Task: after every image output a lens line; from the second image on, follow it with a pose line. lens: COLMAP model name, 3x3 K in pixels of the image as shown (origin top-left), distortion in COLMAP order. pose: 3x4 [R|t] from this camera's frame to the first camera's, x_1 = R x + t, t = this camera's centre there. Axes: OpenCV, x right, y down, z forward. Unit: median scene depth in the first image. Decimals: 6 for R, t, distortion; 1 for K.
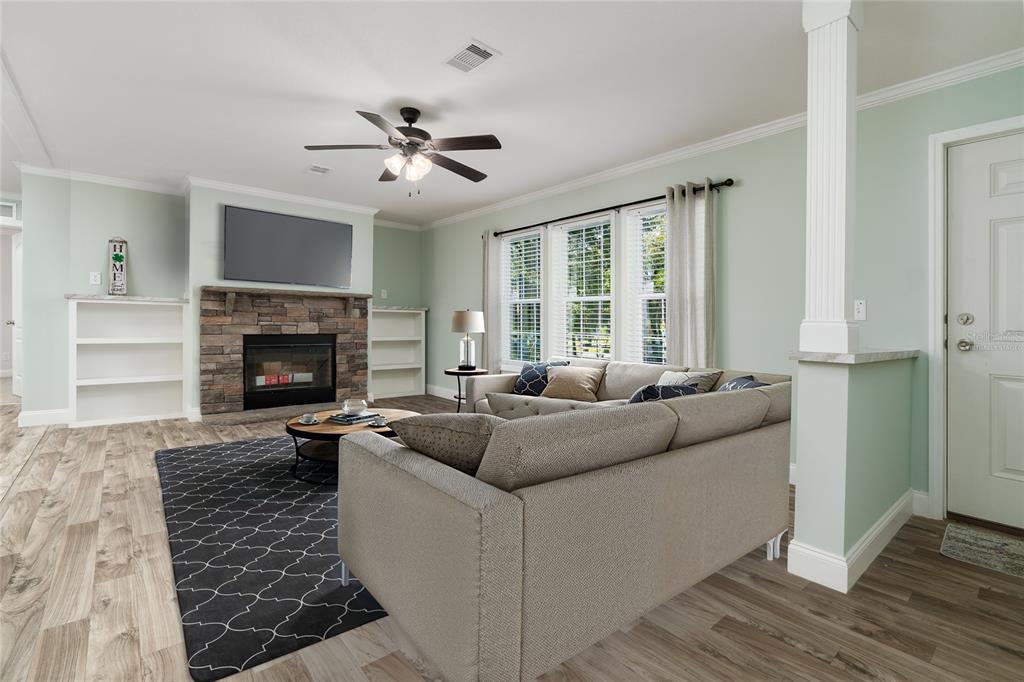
lens RADIAL K [[456.3, 0, 489.0], [0, 456.3, 328.6], [0, 0, 1]] dist [-0.000099, 0.000085]
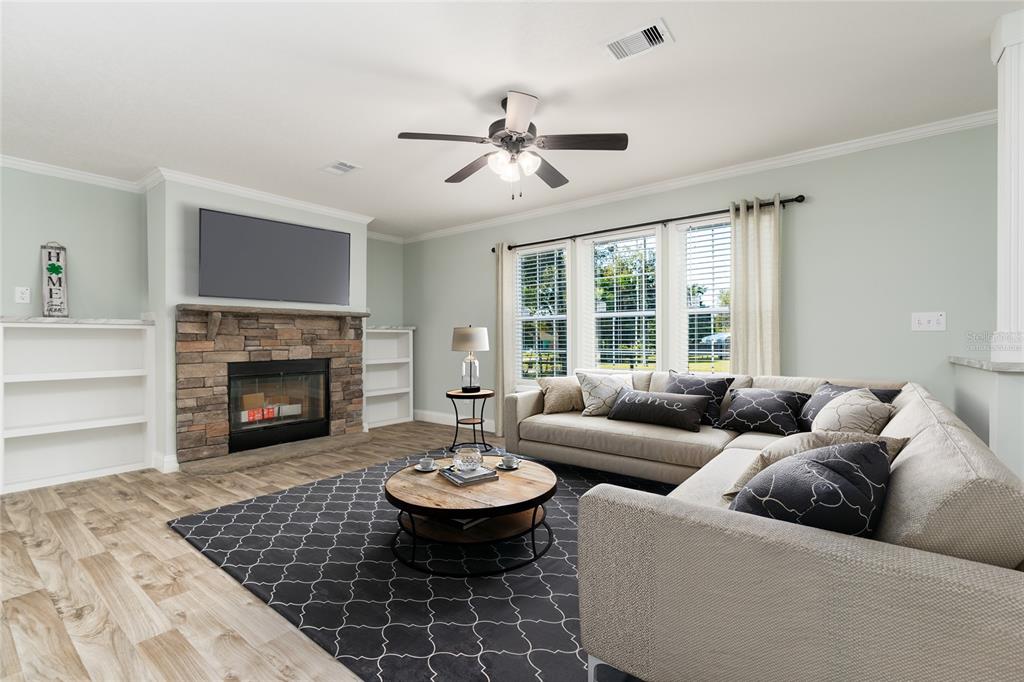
lens RADIAL K [[456.3, 0, 492.1], [0, 456.3, 343.7], [0, 0, 1]] dist [-0.000099, 0.000085]
pose [[0.979160, -0.024596, 0.201596, -0.236100], [0.025675, 0.999667, -0.002738, -0.006482], [-0.201462, 0.007857, 0.979465, 0.090387]]
